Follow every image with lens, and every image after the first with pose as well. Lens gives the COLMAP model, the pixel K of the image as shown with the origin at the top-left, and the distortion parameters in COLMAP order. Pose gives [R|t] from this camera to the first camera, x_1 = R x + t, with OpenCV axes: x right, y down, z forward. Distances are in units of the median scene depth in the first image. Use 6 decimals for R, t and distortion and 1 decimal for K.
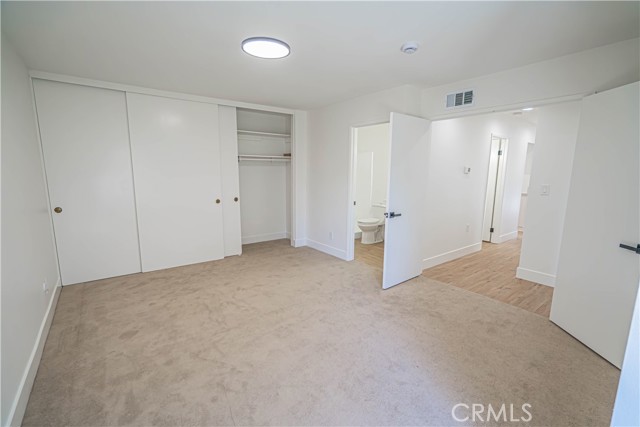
lens RADIAL K [[287.9, 0, 322.3], [0, 287.9, 217.1], [0, 0, 1]] dist [-0.000367, 0.000480]
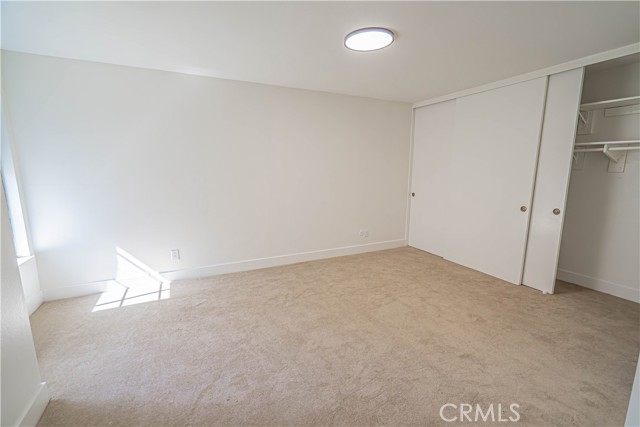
lens RADIAL K [[287.9, 0, 322.3], [0, 287.9, 217.1], [0, 0, 1]] dist [-0.000367, 0.000480]
pose [[-0.199424, 0.163525, -0.966173, 0.609934], [-0.159058, 0.967500, 0.196580, -0.125986], [0.966918, 0.192880, -0.166933, 0.787385]]
